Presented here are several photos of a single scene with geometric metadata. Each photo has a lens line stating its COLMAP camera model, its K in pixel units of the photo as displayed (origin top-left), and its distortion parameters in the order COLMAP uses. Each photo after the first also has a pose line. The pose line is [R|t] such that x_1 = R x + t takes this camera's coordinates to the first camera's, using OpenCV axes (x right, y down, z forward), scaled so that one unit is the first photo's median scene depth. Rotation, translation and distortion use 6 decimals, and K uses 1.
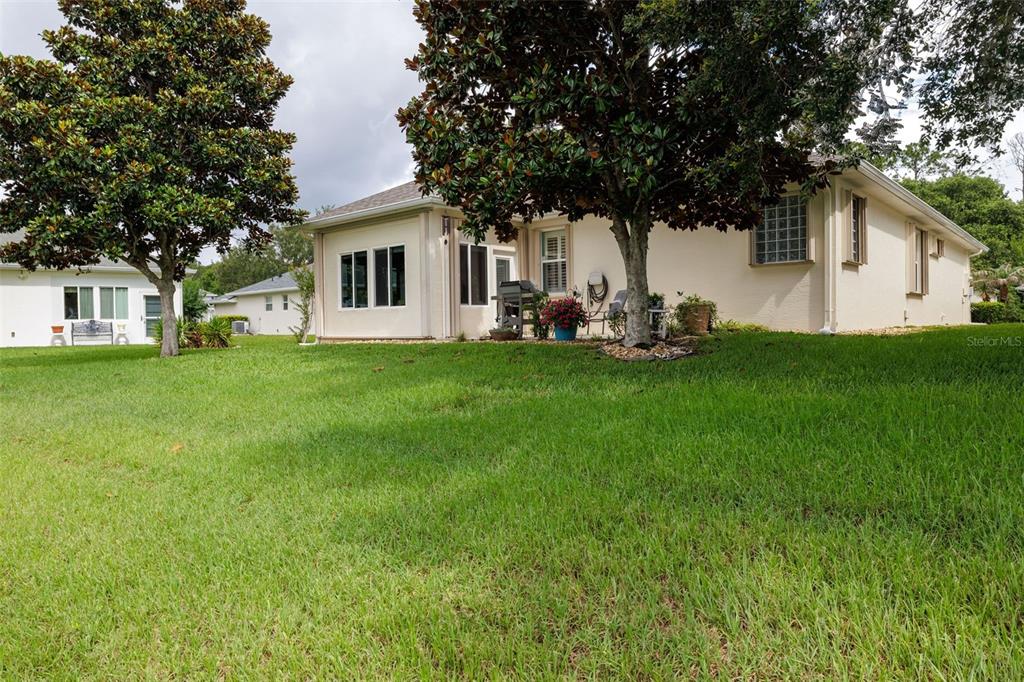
lens RADIAL K [[658.5, 0, 514.3], [0, 658.5, 337.5], [0, 0, 1]] dist [0.000604, 0.001585]
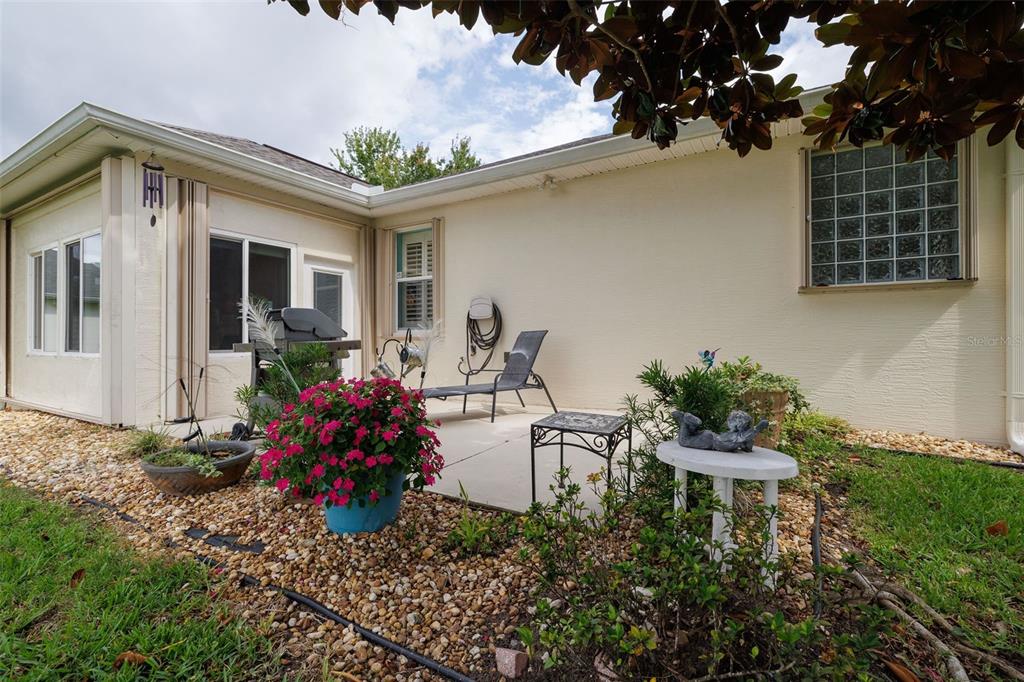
lens RADIAL K [[441.9, 0, 509.8], [0, 441.9, 340.1], [0, 0, 1]] dist [0.000799, -0.000052]
pose [[0.980667, 0.014495, 0.195148, 0.071519], [-0.010312, 0.999695, -0.022438, -0.052341], [-0.195414, 0.019992, 0.980517, 0.600594]]
